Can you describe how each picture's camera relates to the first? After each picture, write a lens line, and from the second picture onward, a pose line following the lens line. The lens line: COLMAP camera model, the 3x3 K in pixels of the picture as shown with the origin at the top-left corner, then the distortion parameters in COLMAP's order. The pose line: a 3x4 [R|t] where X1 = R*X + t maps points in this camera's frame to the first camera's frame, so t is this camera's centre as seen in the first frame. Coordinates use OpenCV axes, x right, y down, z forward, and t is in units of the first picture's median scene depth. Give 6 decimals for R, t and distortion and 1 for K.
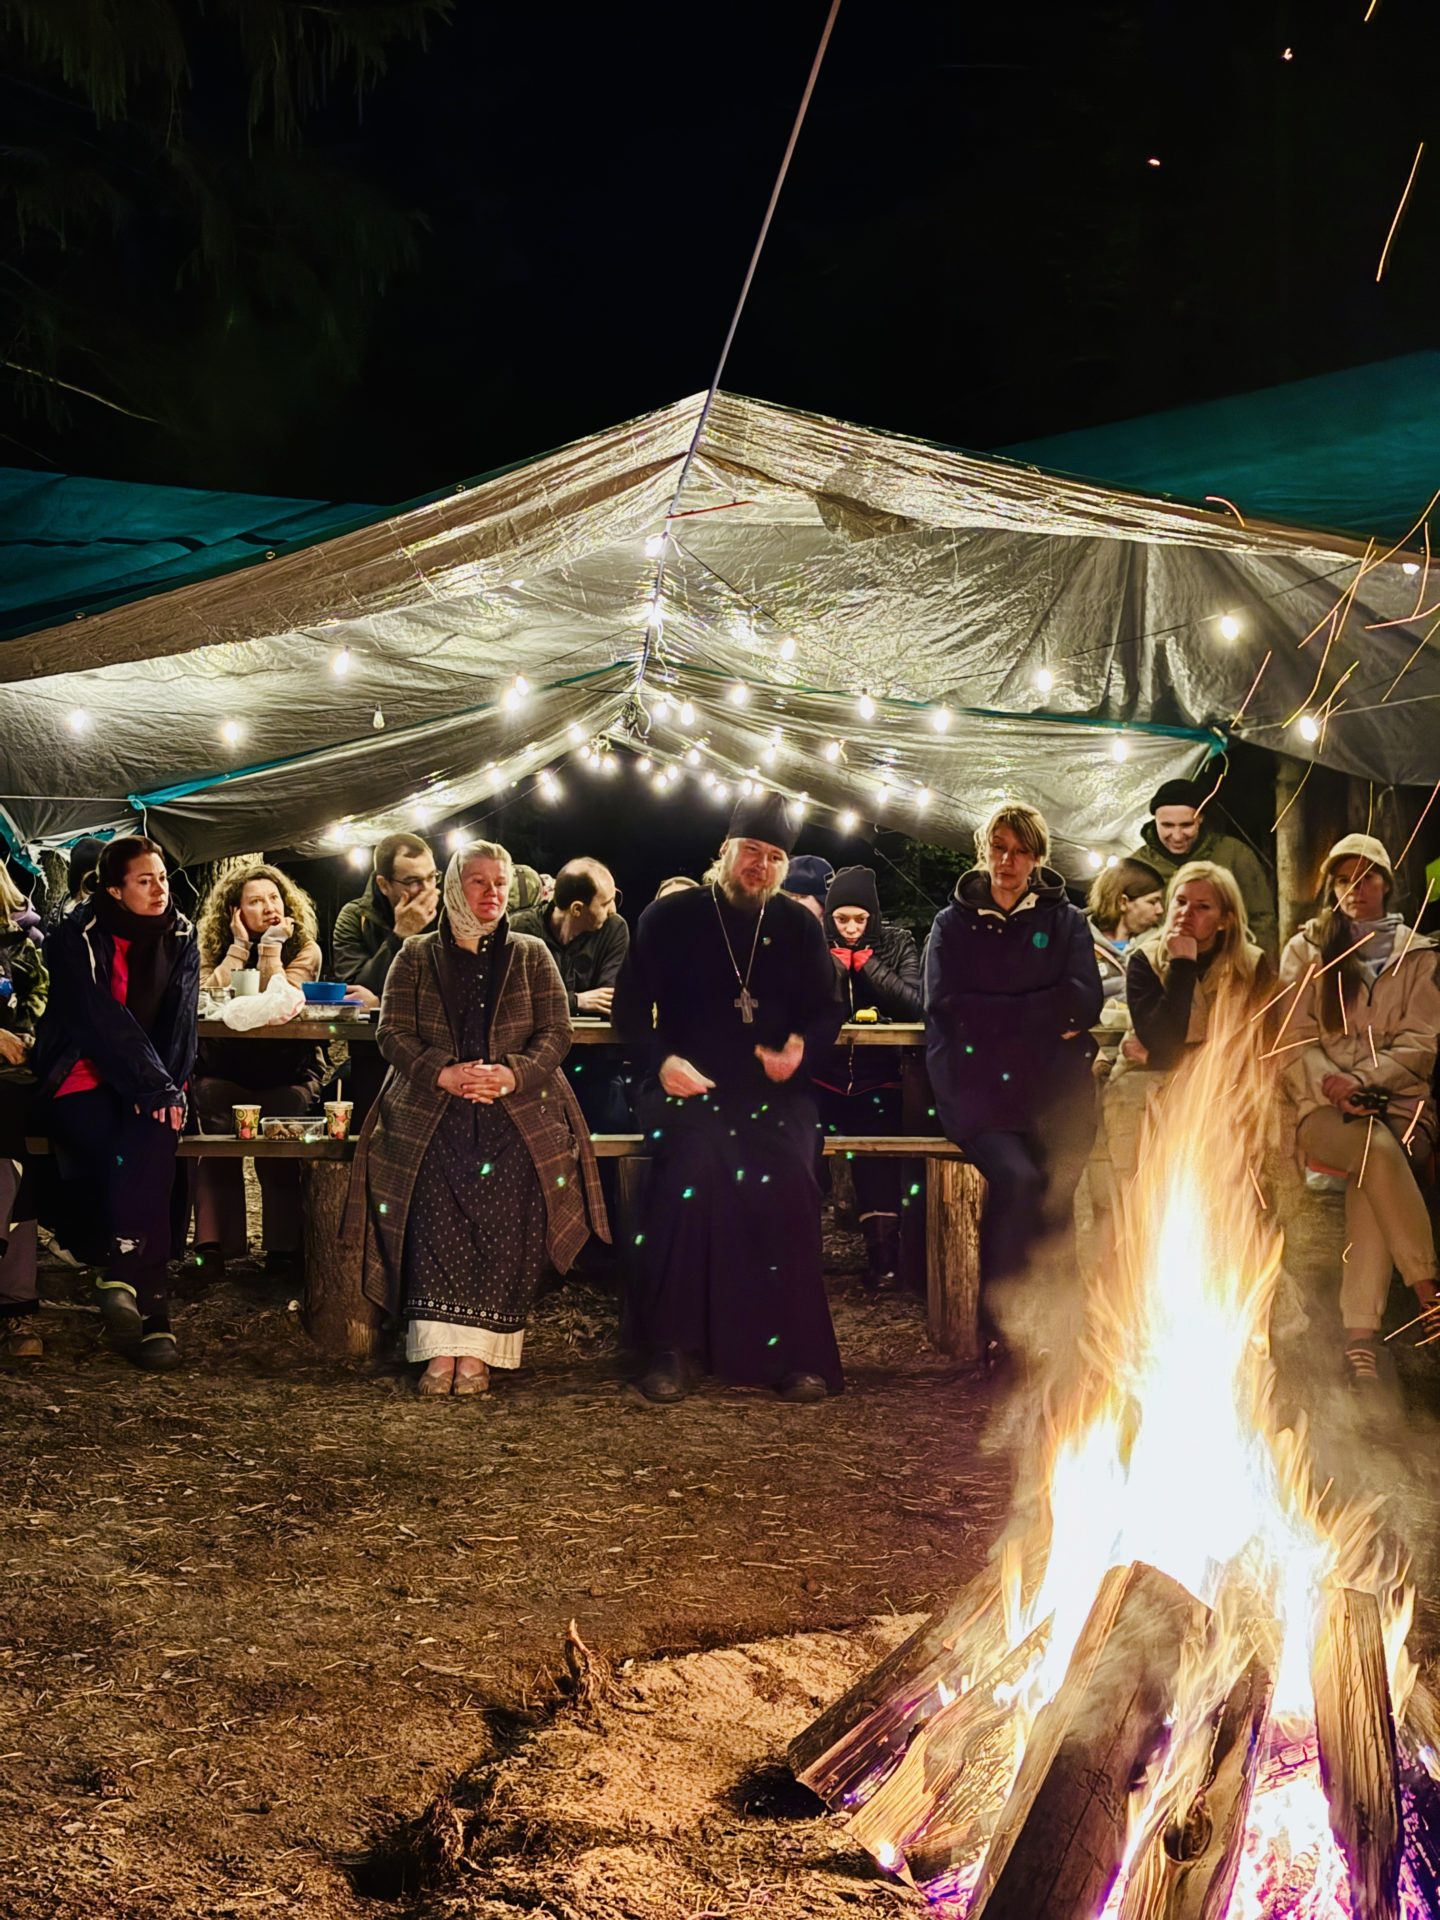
lens RADIAL K [[2673.3, 0, 735.9], [0, 2673.3, 961.2], [0, 0, 1]] dist [0.113047, 0.000000]
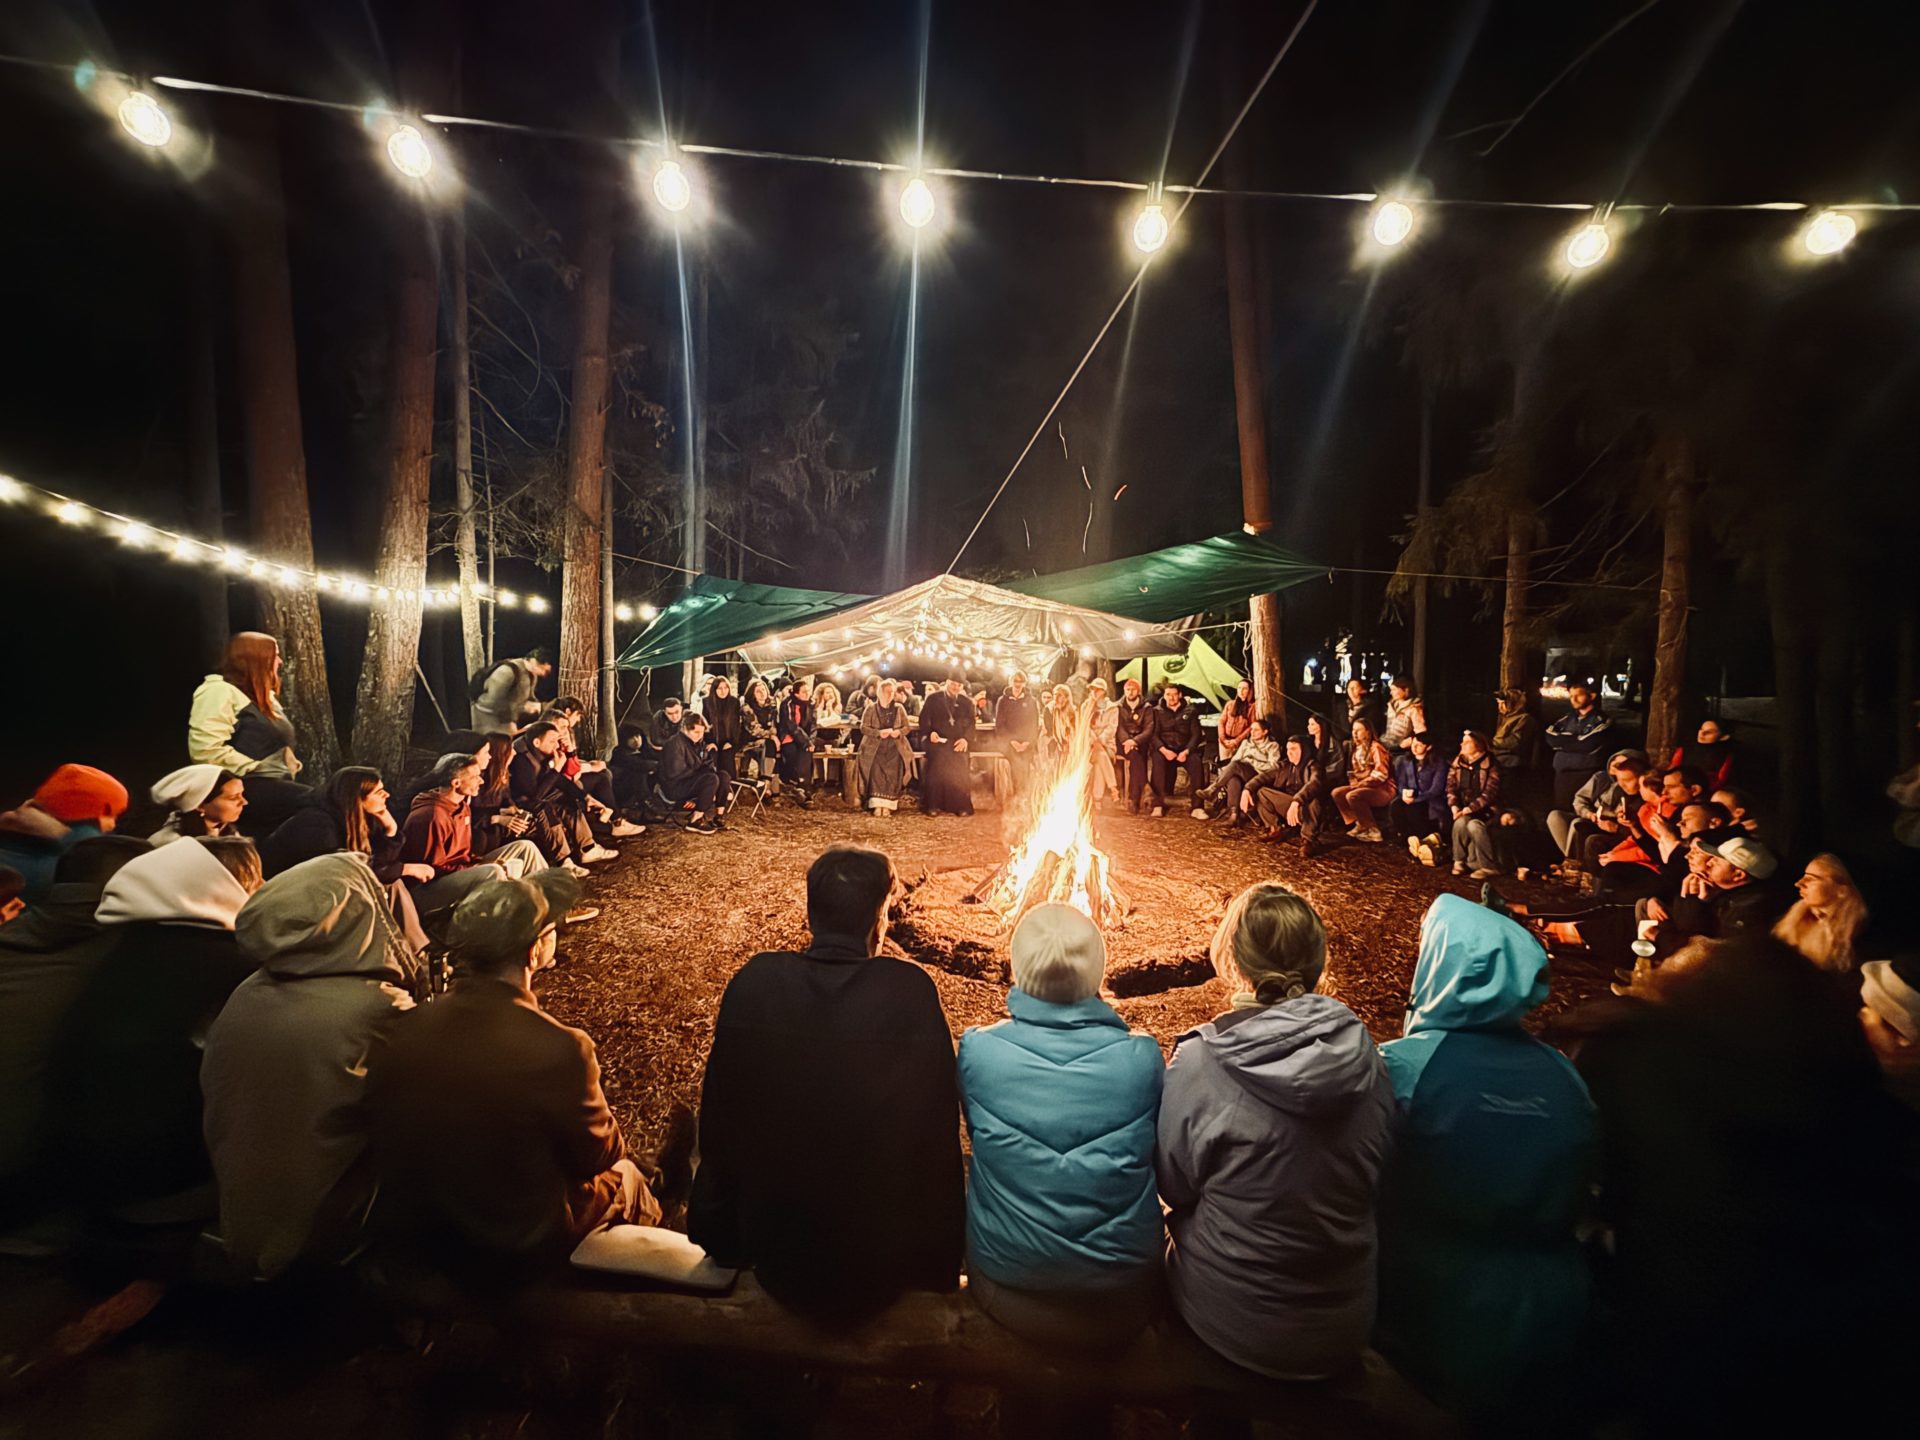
lens RADIAL K [[721.2, 0, 967.9], [0, 721.2, 735.4], [0, 0, 1]] dist [-0.000615, -0.000001]
pose [[0.998956, -0.002370, 0.045632, -0.020616], [0.000045, 0.998704, 0.050887, -0.017548], [-0.045694, -0.050832, 0.997661, -0.102077]]
